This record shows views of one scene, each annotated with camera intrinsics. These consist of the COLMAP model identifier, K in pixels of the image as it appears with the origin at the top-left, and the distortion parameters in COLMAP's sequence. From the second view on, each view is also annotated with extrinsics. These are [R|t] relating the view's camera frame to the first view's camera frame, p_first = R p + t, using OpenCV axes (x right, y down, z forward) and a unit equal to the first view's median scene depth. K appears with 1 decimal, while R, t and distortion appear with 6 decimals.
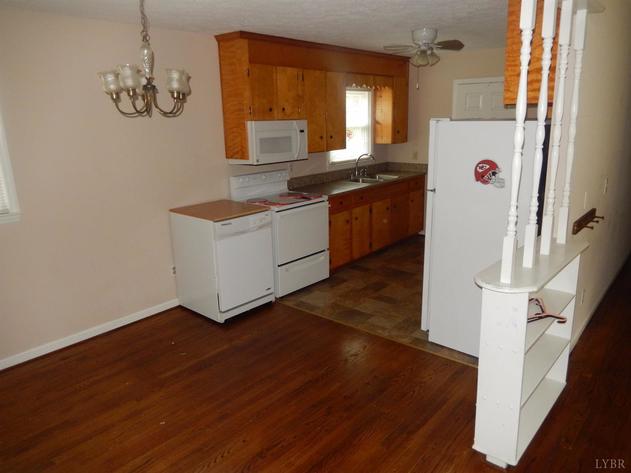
lens RADIAL K [[474.7, 0, 315.5], [0, 474.7, 236.5], [0, 0, 1]] dist [-0.007170, -0.001730]
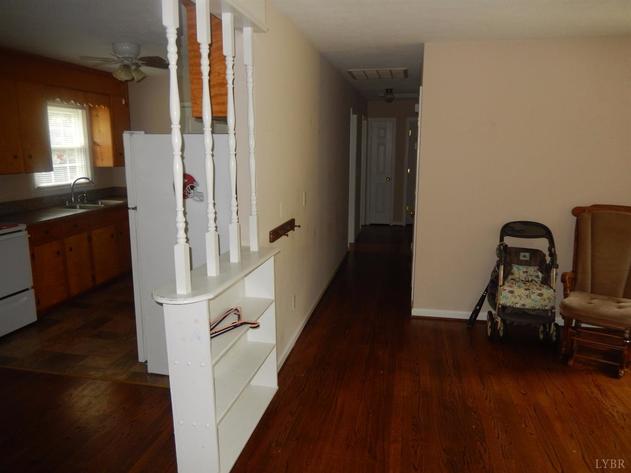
lens RADIAL K [[474.7, 0, 315.5], [0, 474.7, 236.5], [0, 0, 1]] dist [-0.007170, -0.001730]
pose [[0.877950, -0.067442, 0.473979, 0.087357], [0.097062, 0.994542, -0.038276, 0.020550], [-0.468810, 0.079609, 0.879704, 0.018589]]
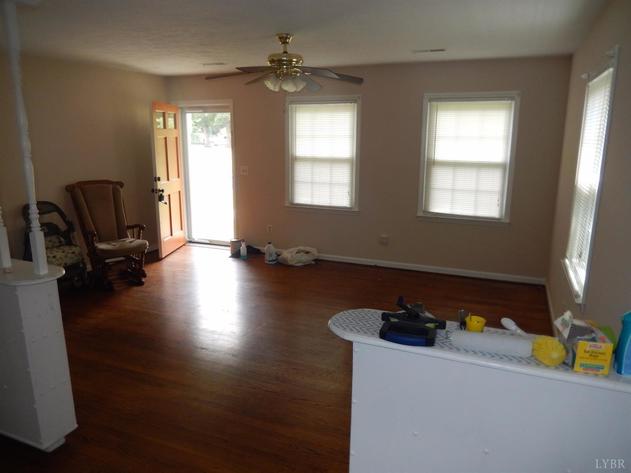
lens RADIAL K [[474.7, 0, 315.5], [0, 474.7, 236.5], [0, 0, 1]] dist [-0.007170, -0.001730]
pose [[-0.274853, -0.185355, 0.943451, -0.362273], [0.245392, 0.935223, 0.255227, -0.049141], [-0.929645, 0.301665, -0.211564, 0.271079]]
